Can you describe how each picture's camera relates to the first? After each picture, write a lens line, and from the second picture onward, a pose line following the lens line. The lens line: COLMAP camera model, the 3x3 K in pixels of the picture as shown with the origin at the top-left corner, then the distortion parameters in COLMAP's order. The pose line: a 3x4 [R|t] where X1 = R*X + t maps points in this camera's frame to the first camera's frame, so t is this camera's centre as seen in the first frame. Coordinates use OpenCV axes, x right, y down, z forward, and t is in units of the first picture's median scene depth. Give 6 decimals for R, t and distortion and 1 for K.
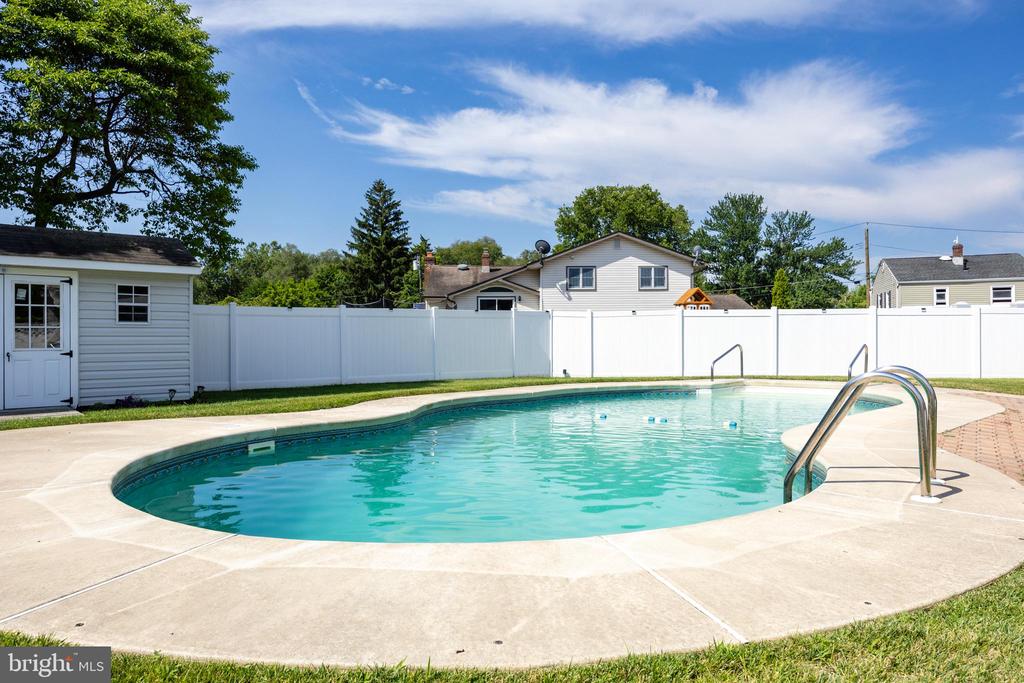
lens RADIAL K [[683.0, 0, 512.0], [0, 683.0, 341.5], [0, 0, 1]] dist [-0.004168, -0.002394]
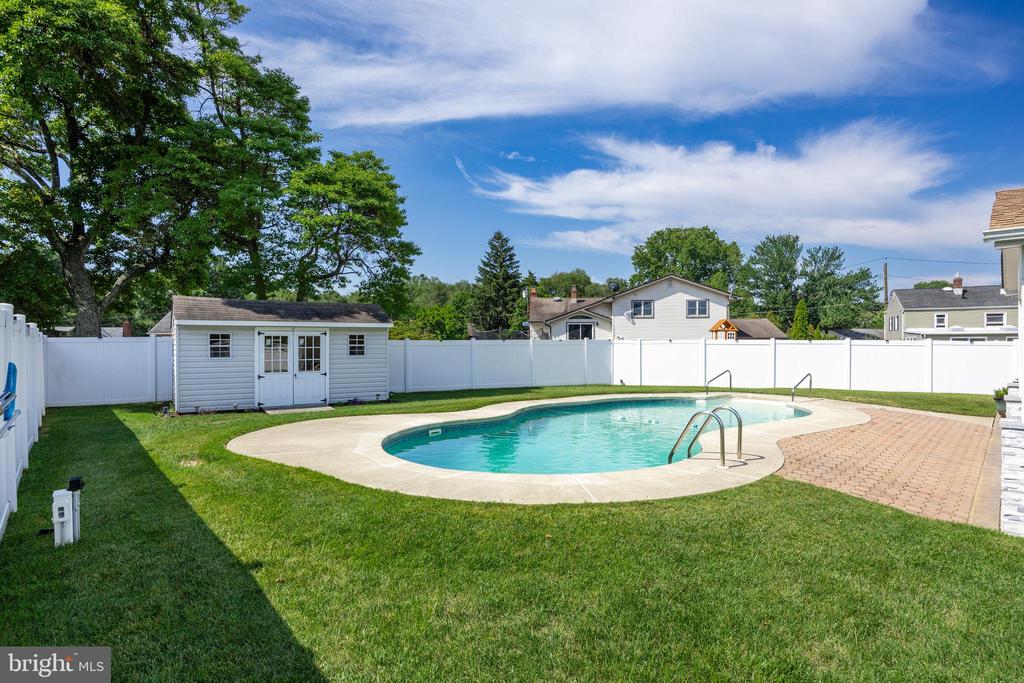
lens RADIAL K [[547.1, 0, 512.0], [0, 547.1, 341.5], [0, 0, 1]] dist [0.002372, 0.000539]
pose [[0.985857, 0.002879, -0.167566, 0.025723], [-0.003347, 0.999991, -0.002508, -0.022628], [0.167557, 0.003034, 0.985858, -0.114674]]
